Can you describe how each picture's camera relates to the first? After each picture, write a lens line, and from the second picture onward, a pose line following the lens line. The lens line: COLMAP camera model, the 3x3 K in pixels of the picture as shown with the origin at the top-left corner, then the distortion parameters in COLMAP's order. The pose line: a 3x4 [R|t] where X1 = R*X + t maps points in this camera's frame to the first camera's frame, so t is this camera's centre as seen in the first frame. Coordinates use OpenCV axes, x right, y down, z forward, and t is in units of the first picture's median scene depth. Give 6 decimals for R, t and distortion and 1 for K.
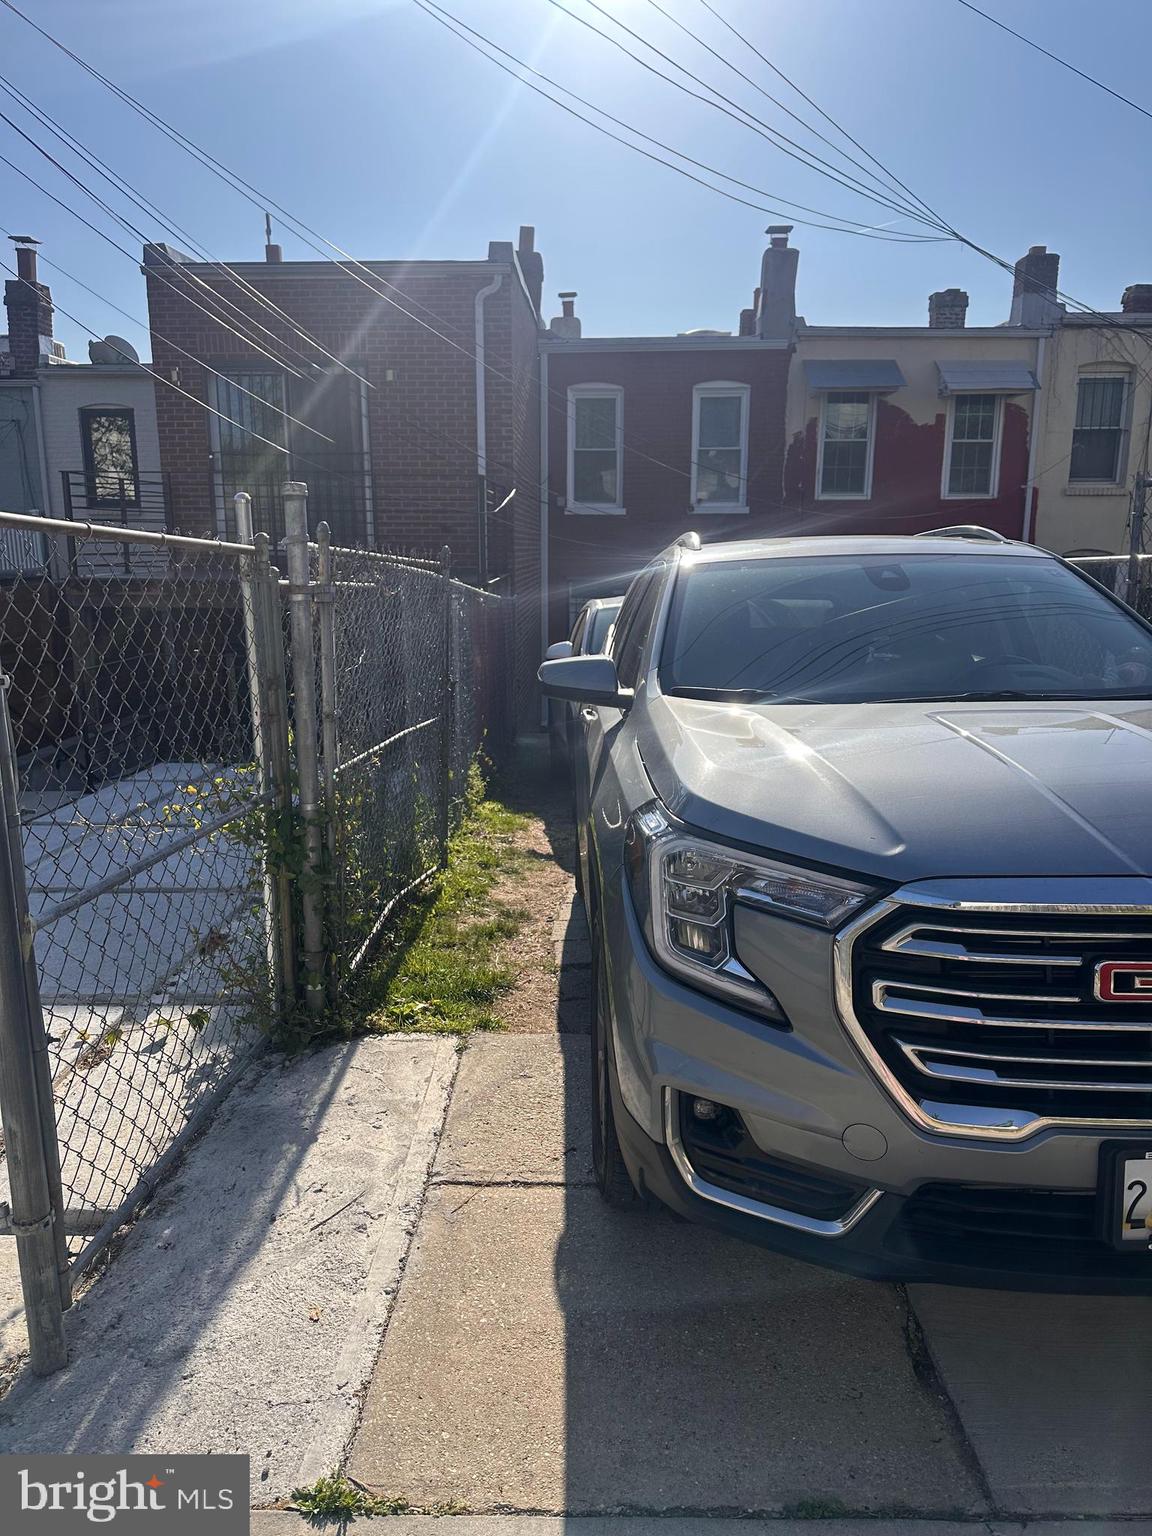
lens RADIAL K [[1062.6, 0, 585.6], [0, 1062.6, 771.5], [0, 0, 1]] dist [0.132875, -0.192466]
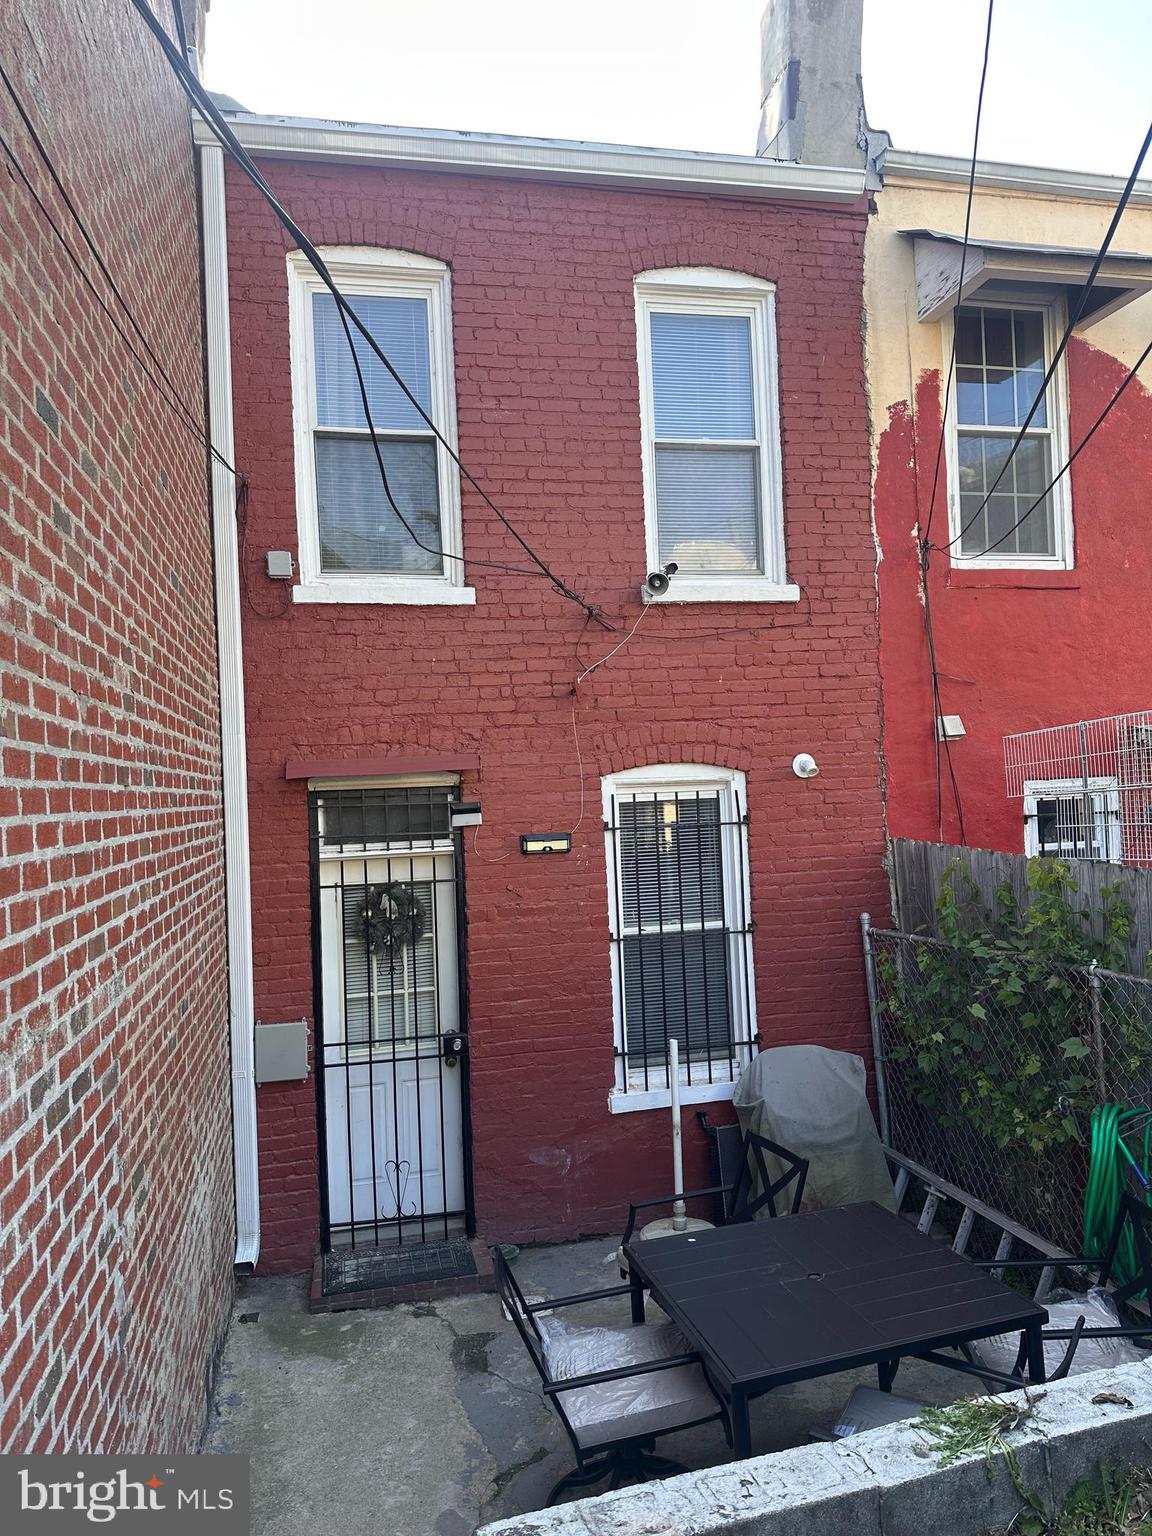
lens RADIAL K [[1062.6, 0, 585.6], [0, 1062.6, 771.5], [0, 0, 1]] dist [0.132875, -0.192466]
pose [[0.968088, -0.039165, 0.247533, -0.037568], [0.091802, 0.974479, -0.204849, -0.253104], [-0.233193, 0.221036, 0.946976, 1.529940]]
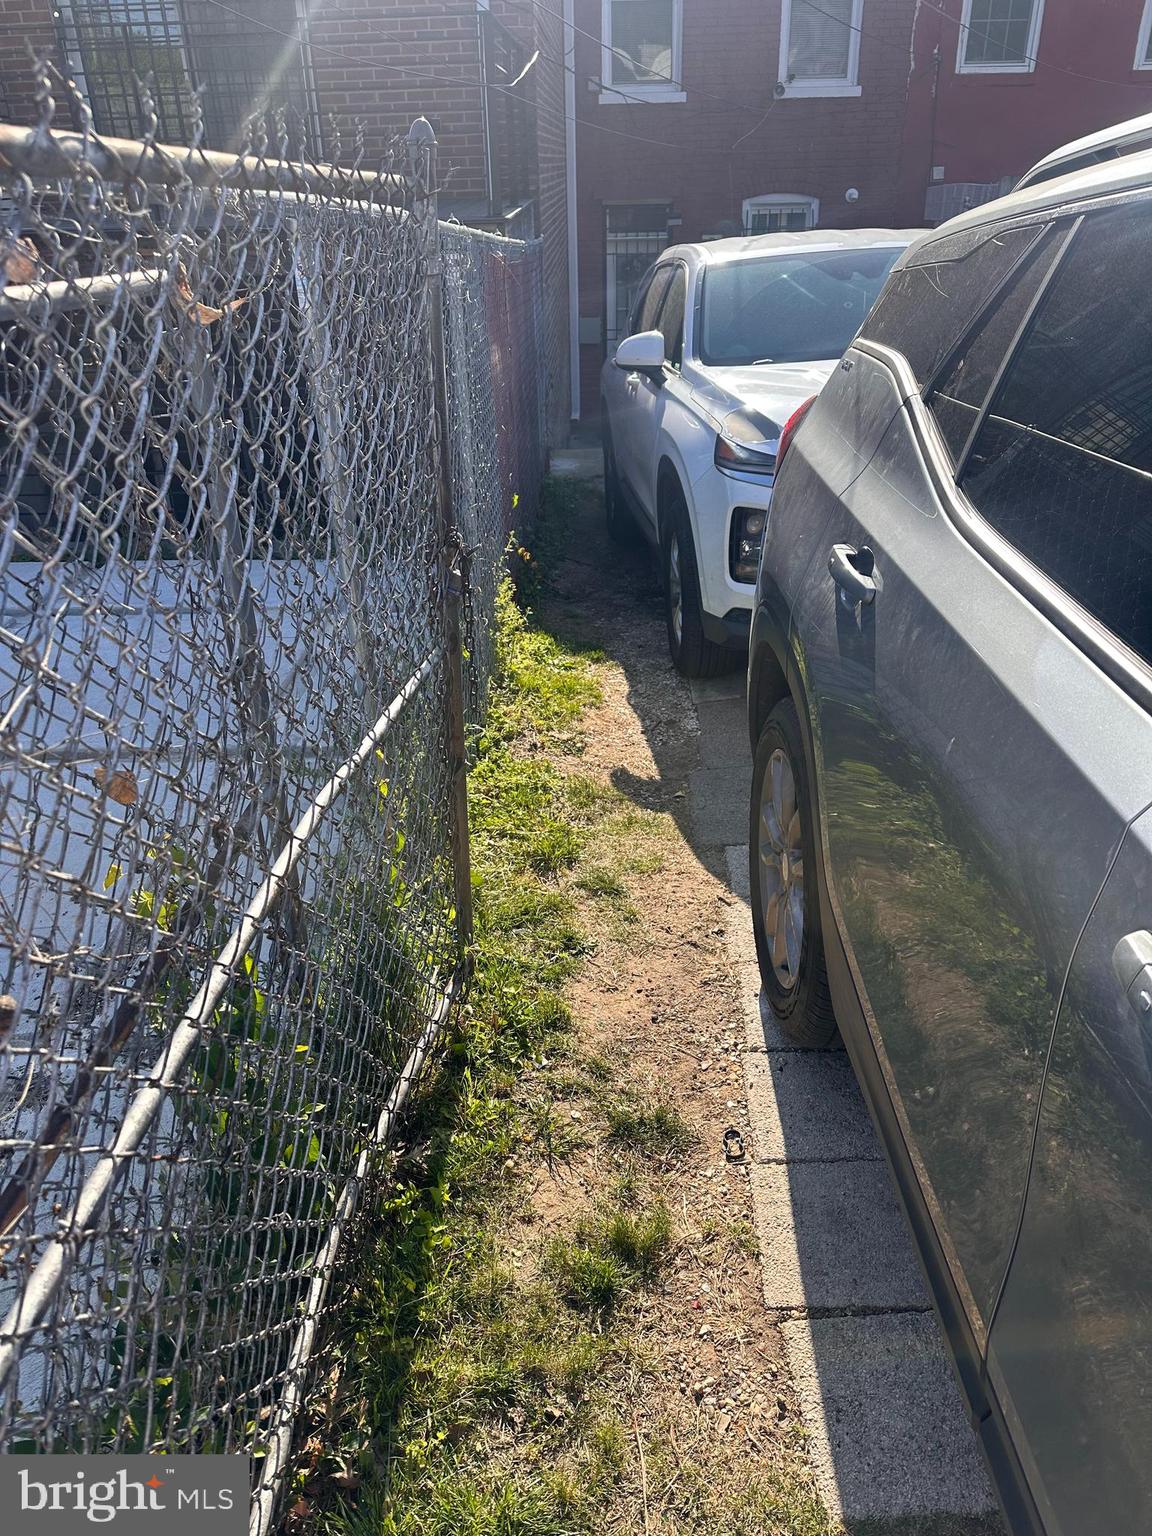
lens RADIAL K [[1074.3, 0, 576.0], [0, 1074.3, 768.0], [0, 0, 1]] dist [0.051913, -0.079634]
pose [[0.999602, -0.014341, -0.024273, -0.053744], [0.020944, 0.954086, 0.298799, -0.082198], [0.018874, -0.299189, 0.954007, 0.428299]]
